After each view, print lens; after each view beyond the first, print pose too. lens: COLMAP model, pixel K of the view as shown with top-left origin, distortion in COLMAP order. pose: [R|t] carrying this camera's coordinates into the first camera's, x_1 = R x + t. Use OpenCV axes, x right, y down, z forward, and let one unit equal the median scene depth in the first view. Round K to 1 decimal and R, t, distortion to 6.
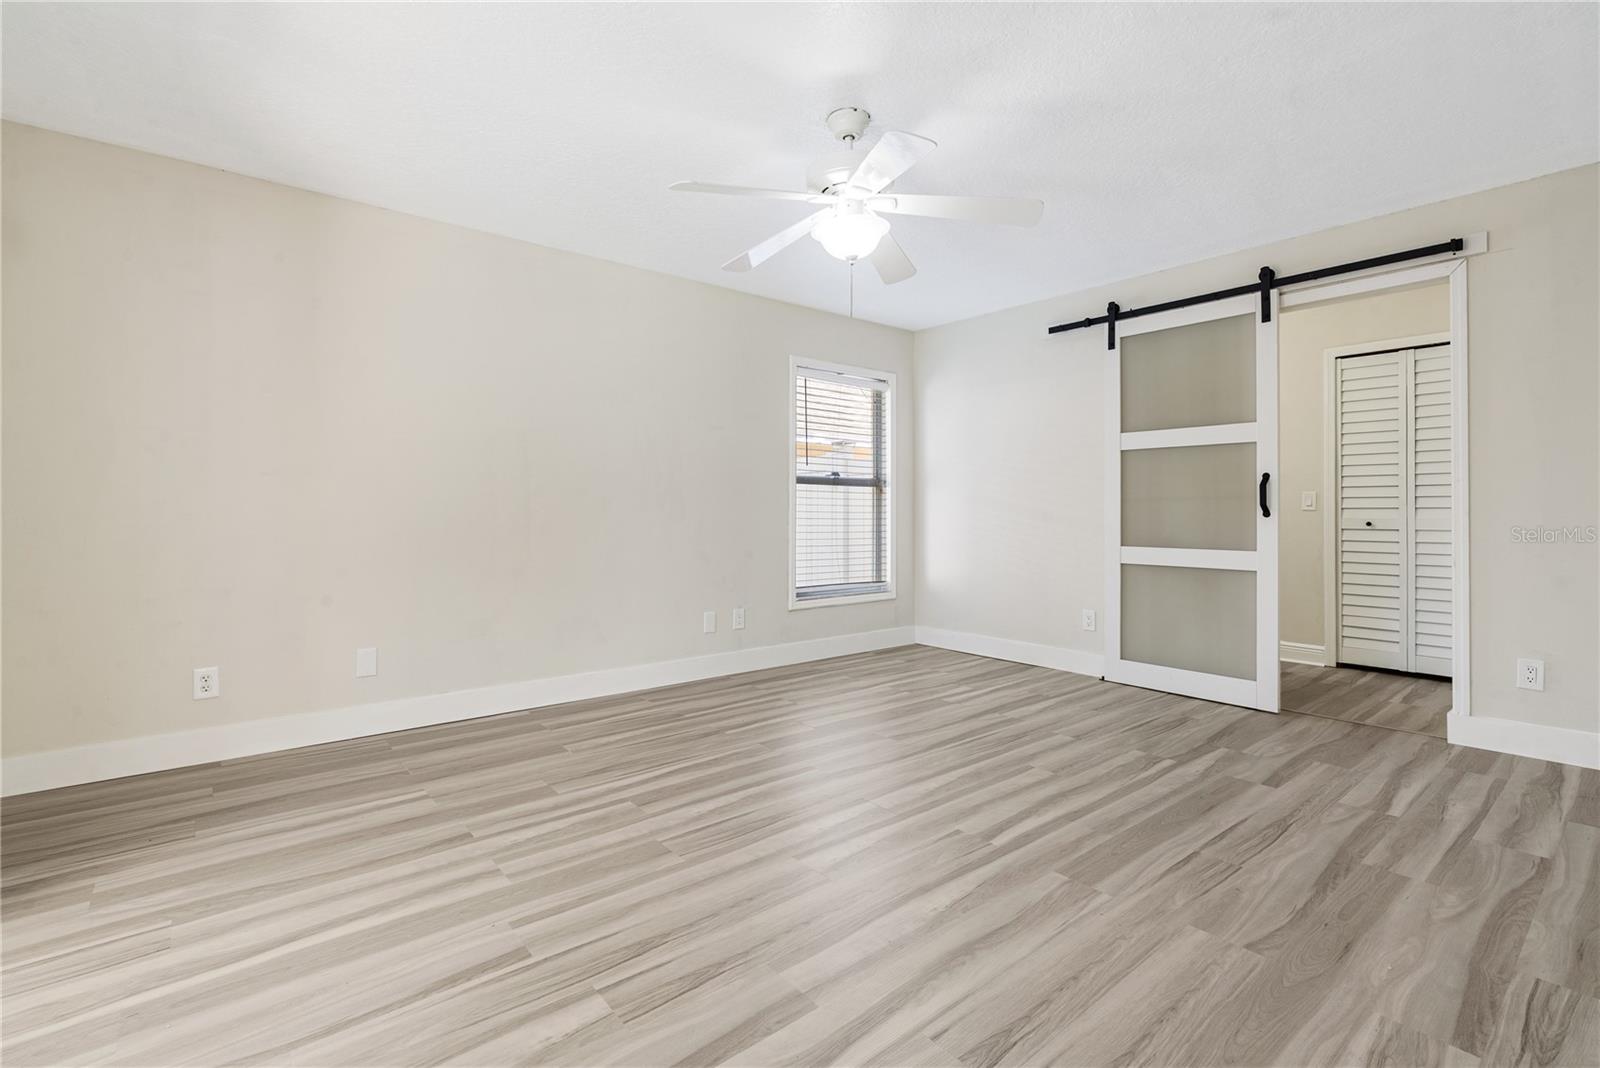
lens RADIAL K [[735.7, 0, 805.4], [0, 735.7, 507.2], [0, 0, 1]] dist [-0.004293, -0.000505]
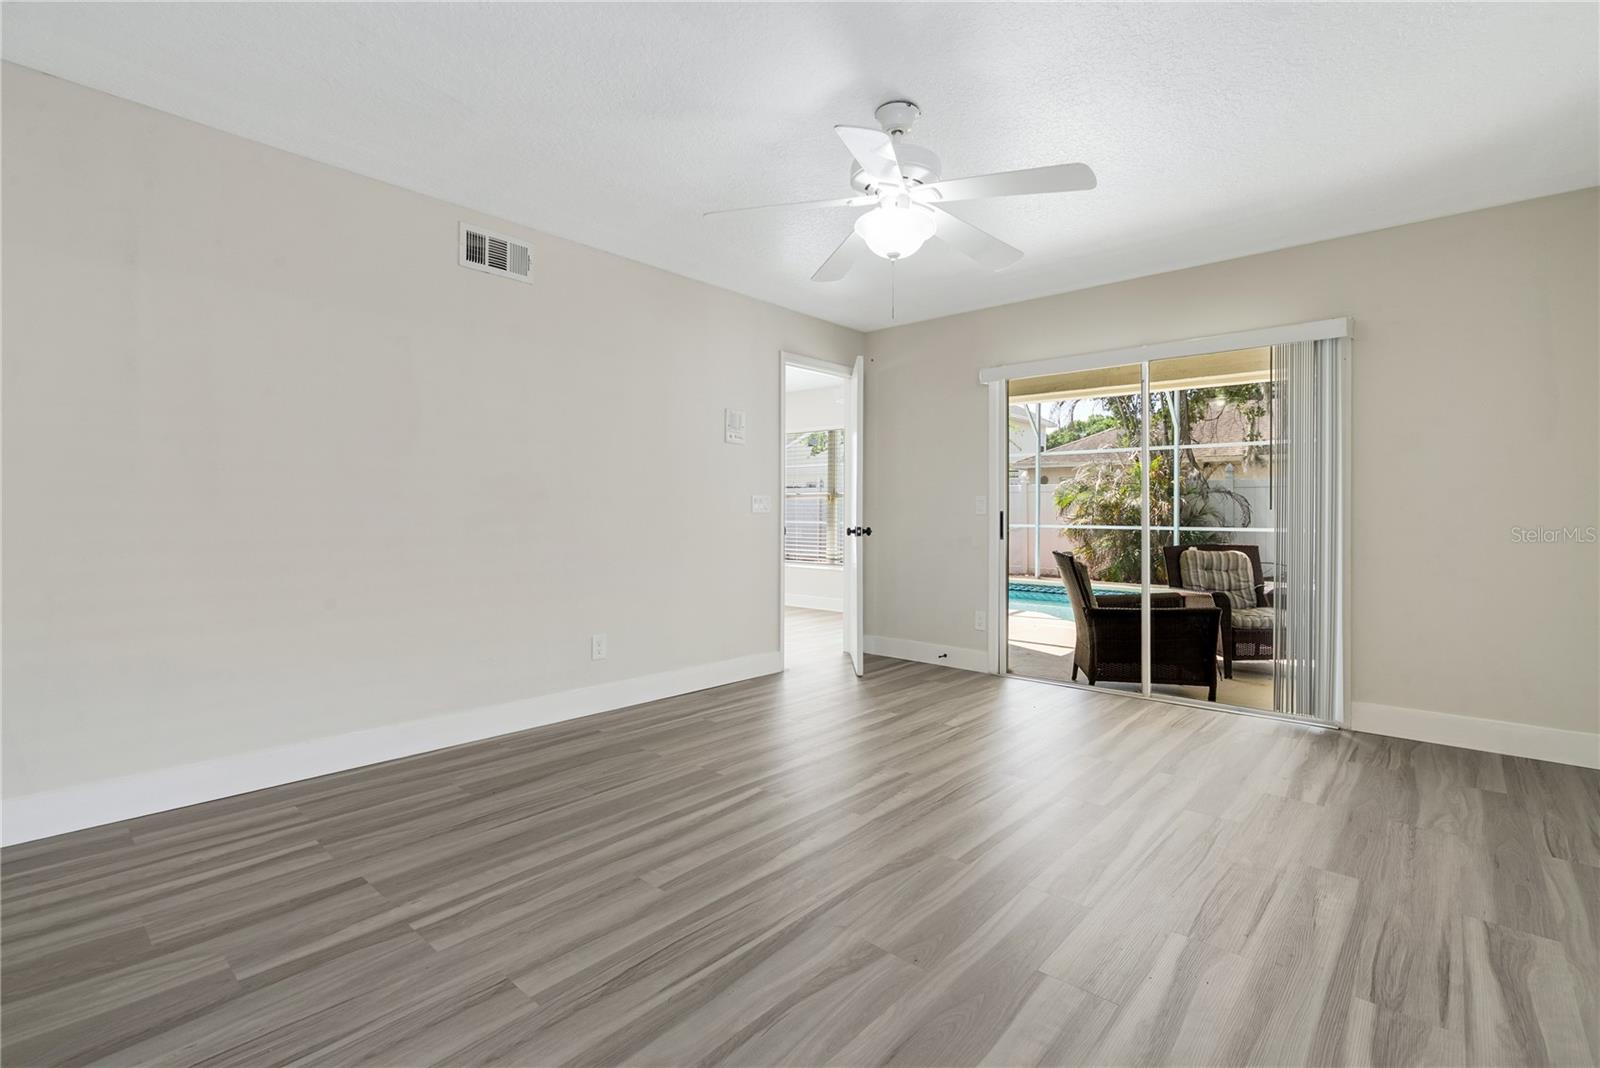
lens RADIAL K [[735.7, 0, 805.4], [0, 735.7, 507.2], [0, 0, 1]] dist [-0.004293, -0.000505]
pose [[-0.989470, -0.008293, -0.144498, 0.316891], [-0.006670, 0.999909, -0.011715, 0.003822], [0.144582, -0.010628, -0.989436, 1.946127]]
